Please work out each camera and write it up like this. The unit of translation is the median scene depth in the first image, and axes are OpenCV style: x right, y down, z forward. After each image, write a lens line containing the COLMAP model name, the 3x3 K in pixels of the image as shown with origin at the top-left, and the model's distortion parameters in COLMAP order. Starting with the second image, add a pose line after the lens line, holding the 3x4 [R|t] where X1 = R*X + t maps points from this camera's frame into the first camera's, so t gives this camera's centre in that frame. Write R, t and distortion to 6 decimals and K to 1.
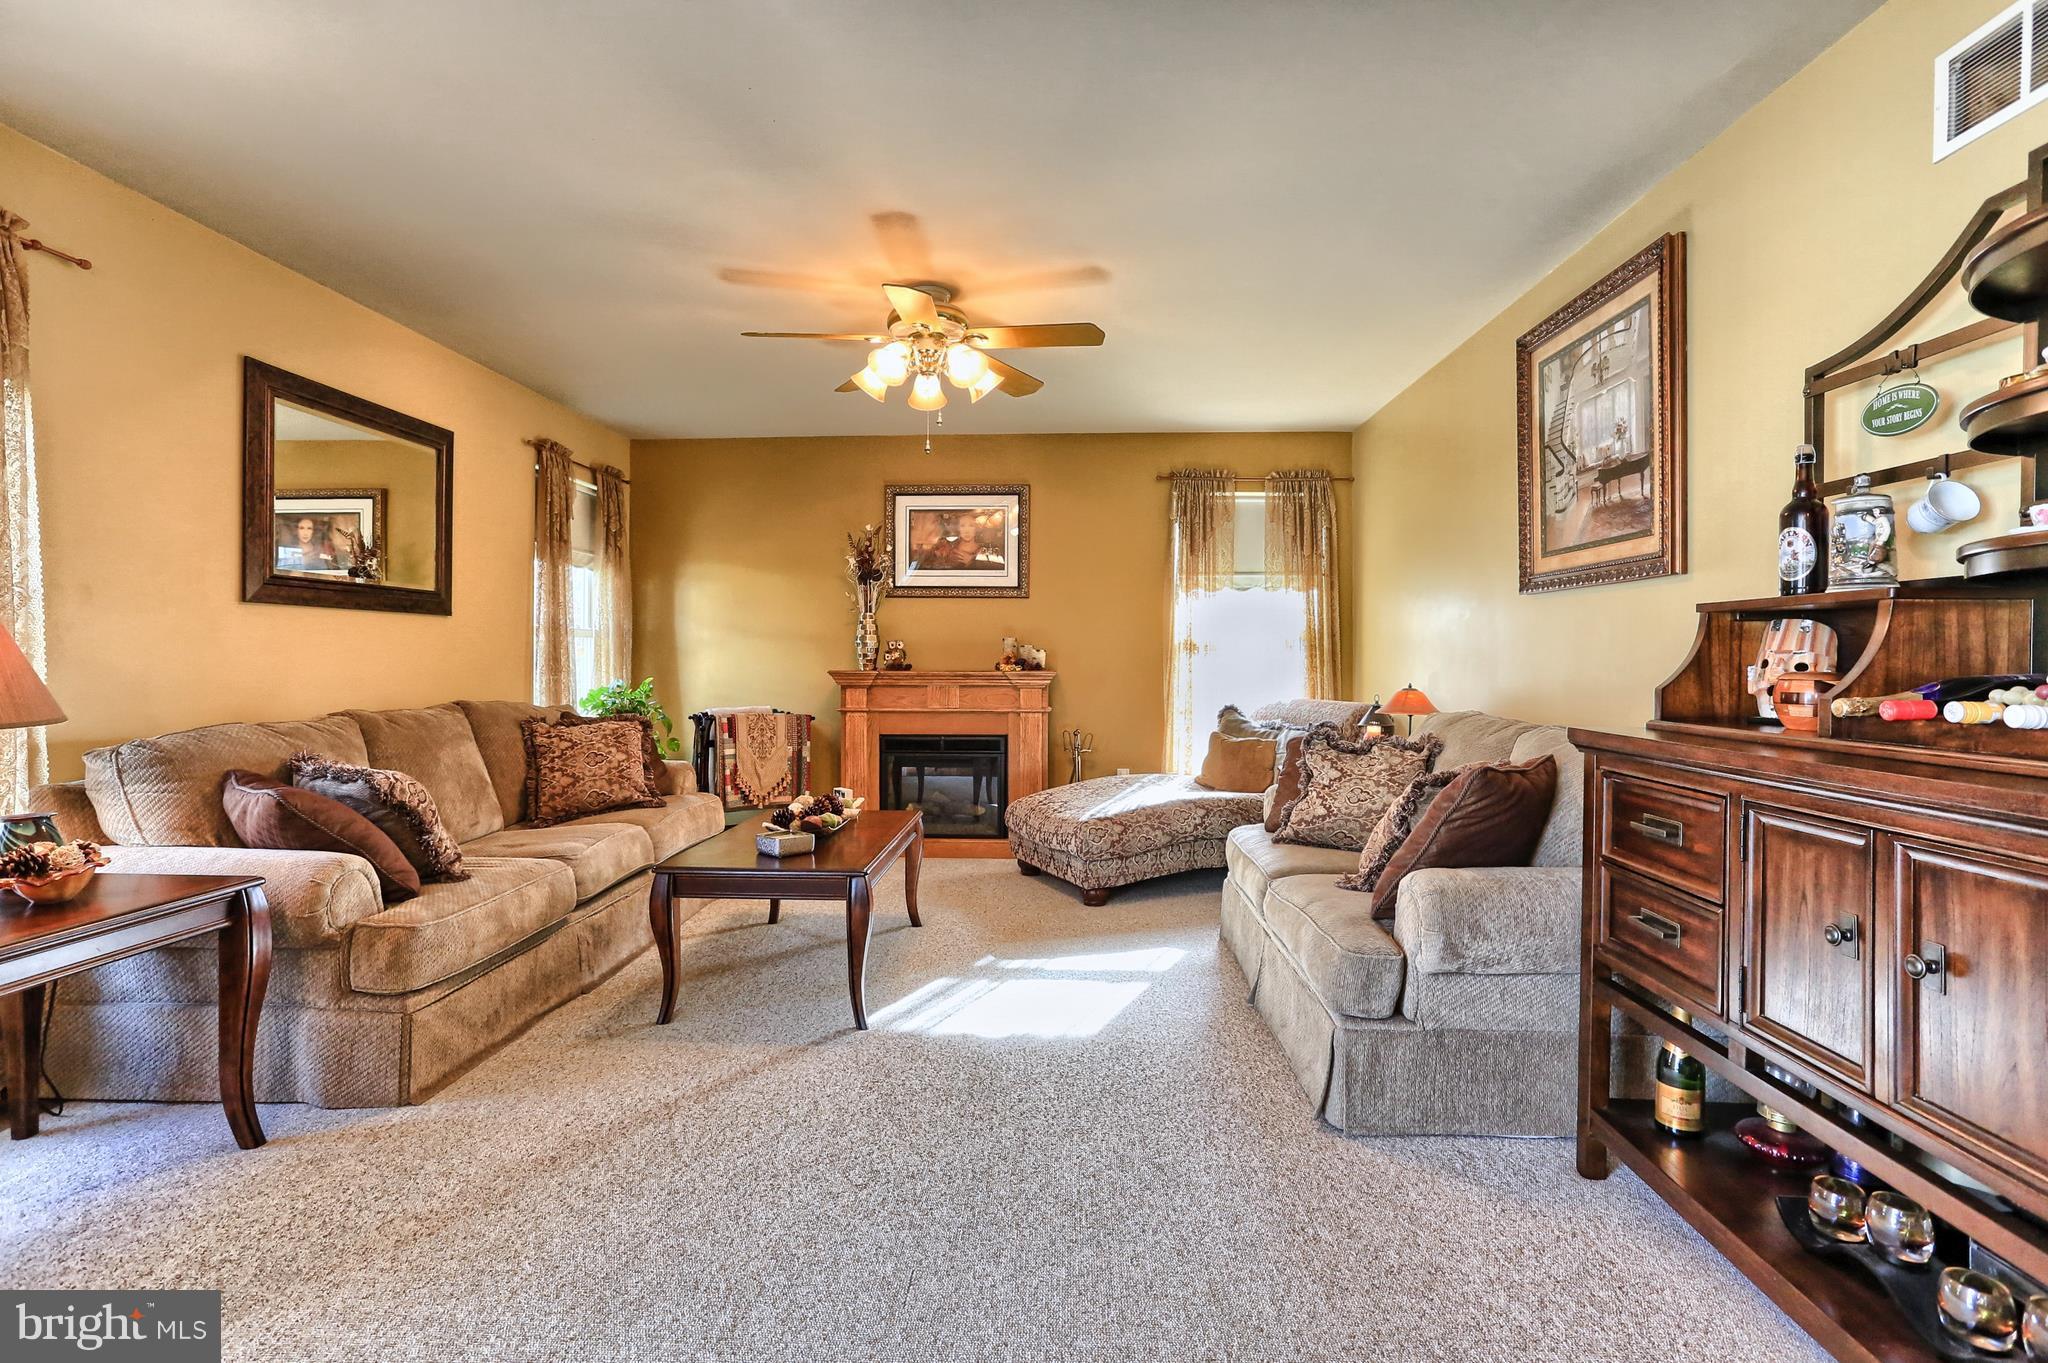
lens RADIAL K [[1000.3, 0, 996.6], [0, 1000.3, 664.0], [0, 0, 1]] dist [-0.060534, 0.038298]
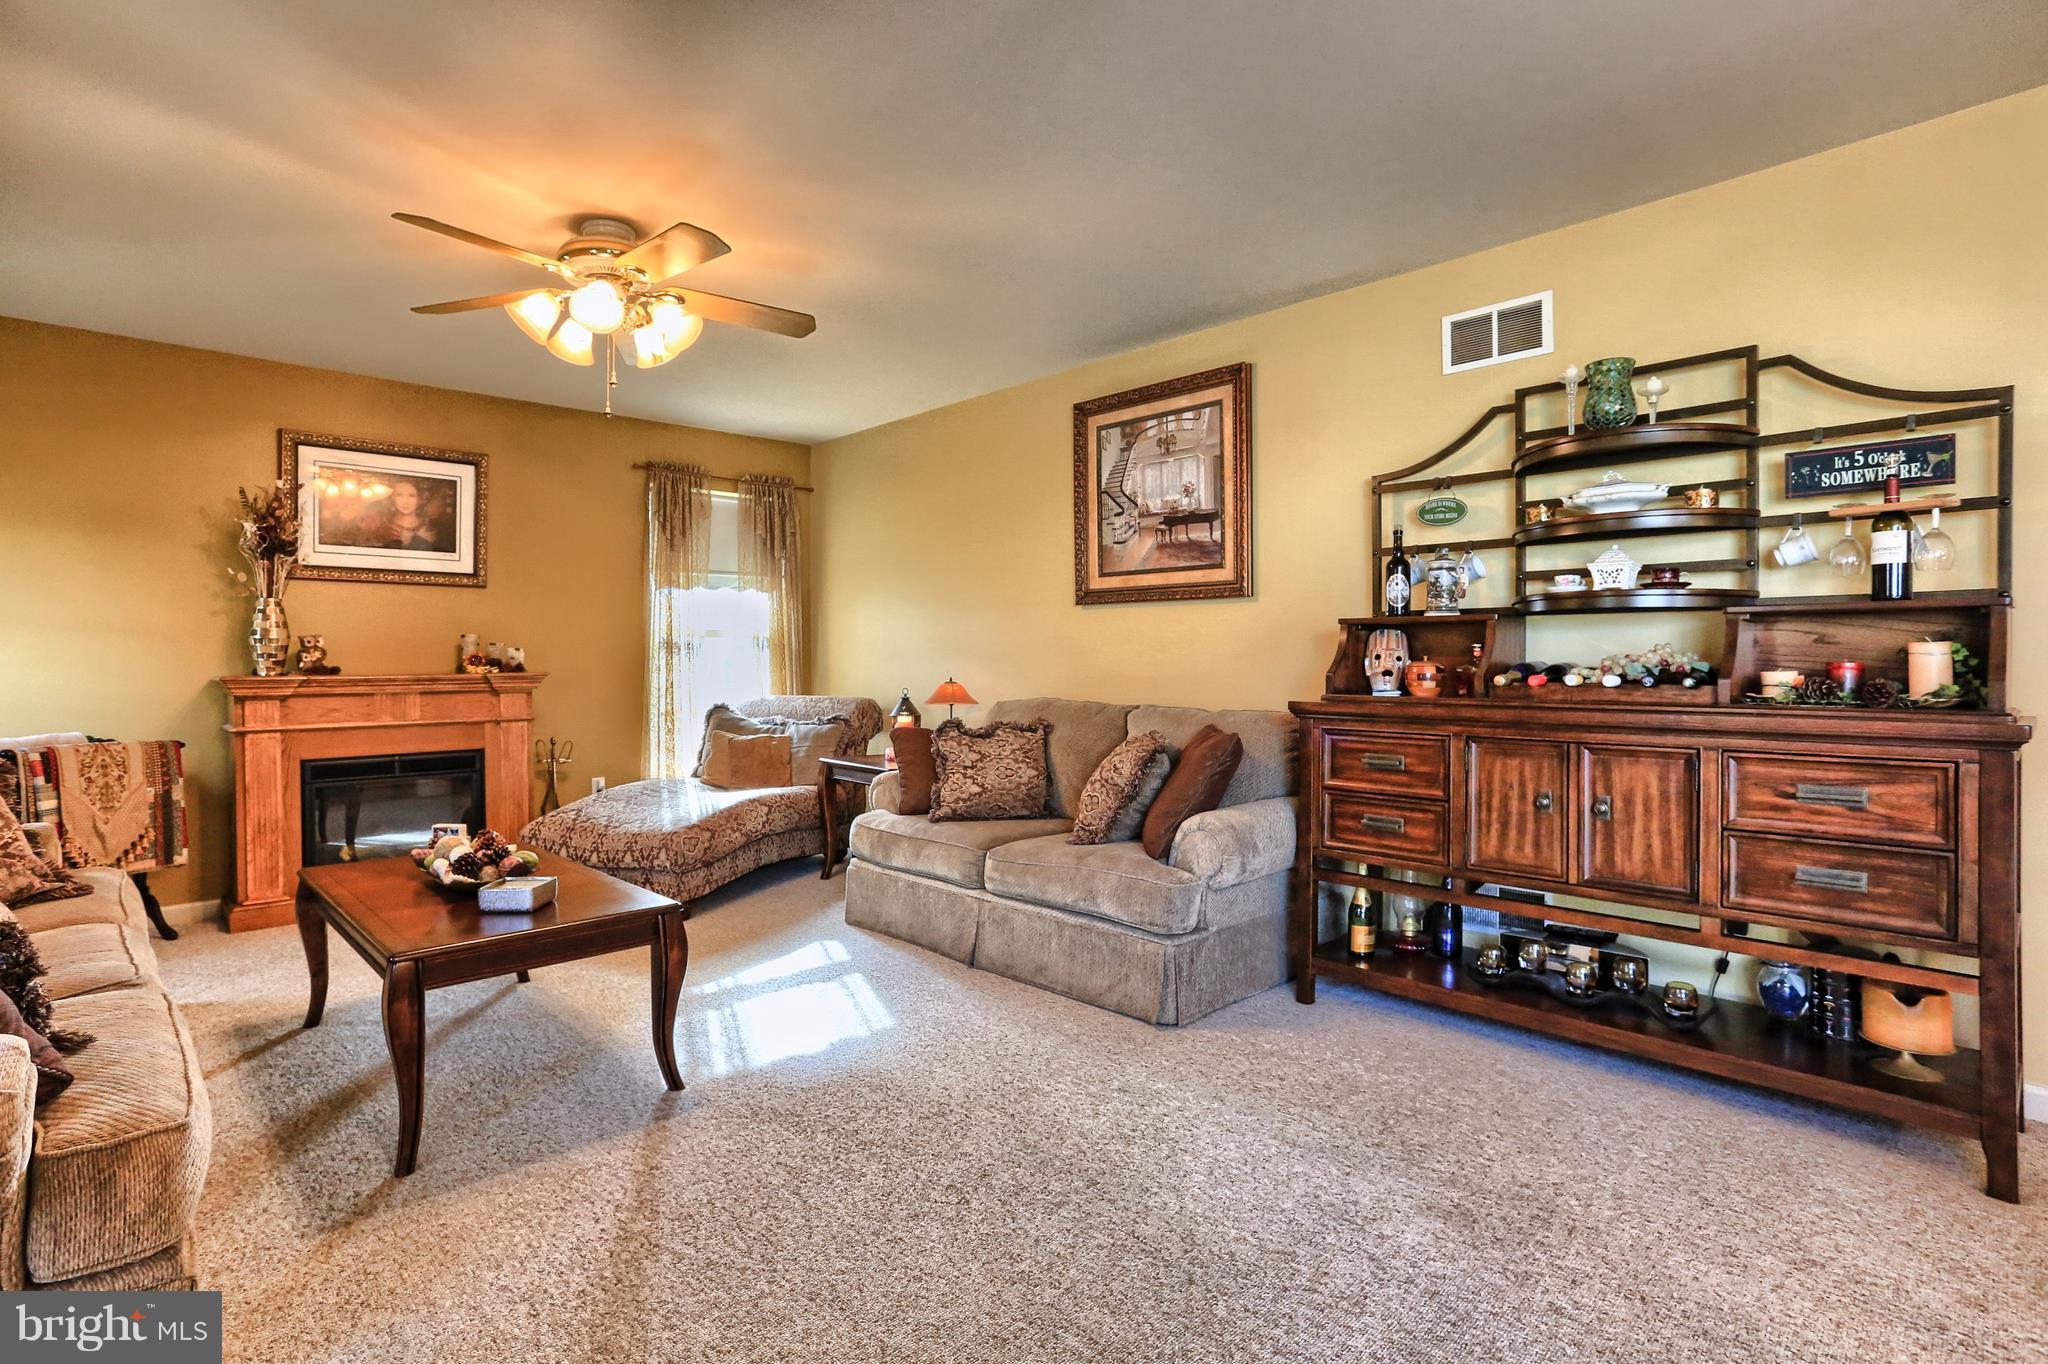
lens RADIAL K [[1000.3, 0, 996.6], [0, 1000.3, 664.5], [0, 0, 1]] dist [-0.060534, 0.038298]
pose [[0.695118, -0.010614, 0.718817, -0.476845], [0.009823, 0.999938, 0.005265, -0.001045], [-0.718828, 0.003401, 0.695179, 0.178187]]
